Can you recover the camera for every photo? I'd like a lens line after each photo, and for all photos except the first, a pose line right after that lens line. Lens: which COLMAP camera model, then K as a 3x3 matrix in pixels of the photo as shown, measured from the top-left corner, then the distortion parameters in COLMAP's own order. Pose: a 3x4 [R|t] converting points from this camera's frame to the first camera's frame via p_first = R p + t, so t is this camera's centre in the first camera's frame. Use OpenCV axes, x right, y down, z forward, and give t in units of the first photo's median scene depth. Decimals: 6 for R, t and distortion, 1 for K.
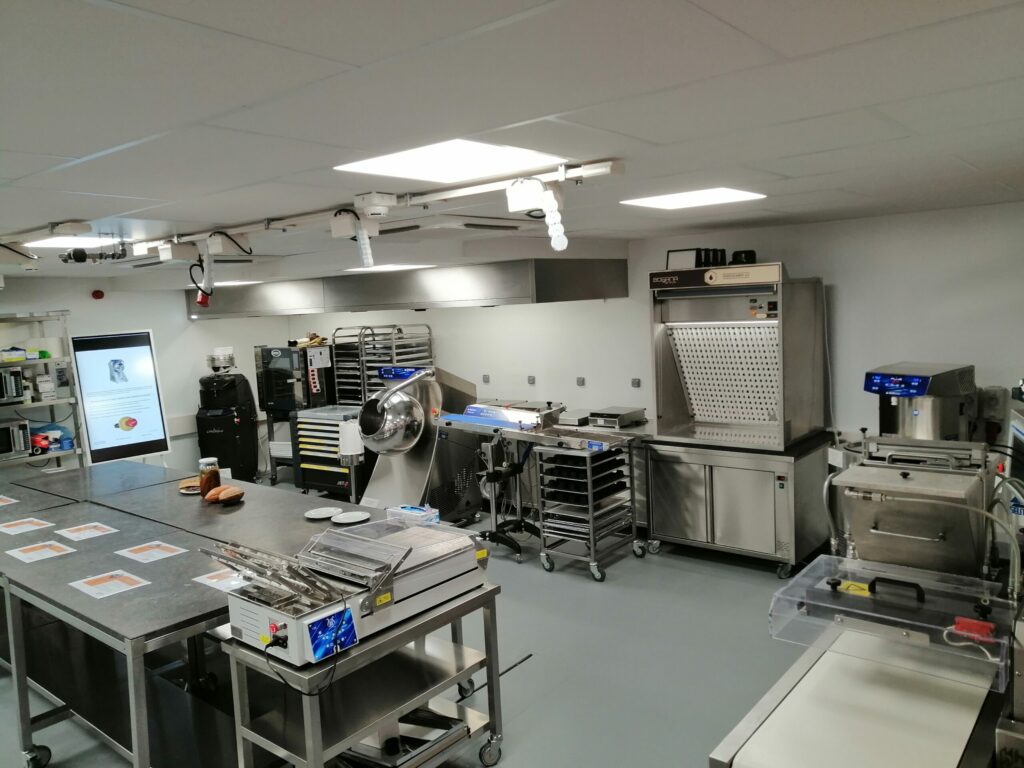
lens RADIAL K [[789.6, 0, 518.1], [0, 789.6, 385.2], [0, 0, 1]] dist [-0.003446, 0.038398]
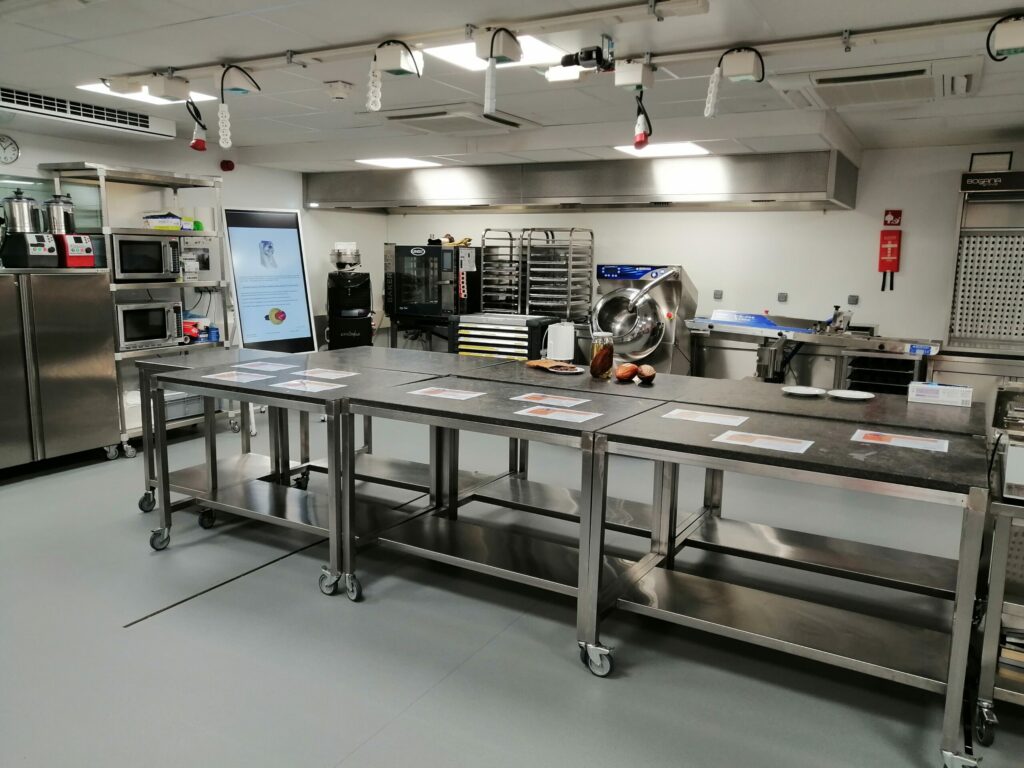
lens RADIAL K [[789.6, 0, 518.1], [0, 789.6, 385.2], [0, 0, 1]] dist [-0.003446, 0.038398]
pose [[0.983389, 0.041805, 0.176631, -0.368810], [-0.050617, 0.997673, 0.045681, 0.068157], [-0.174310, -0.053862, 0.983217, 0.096167]]
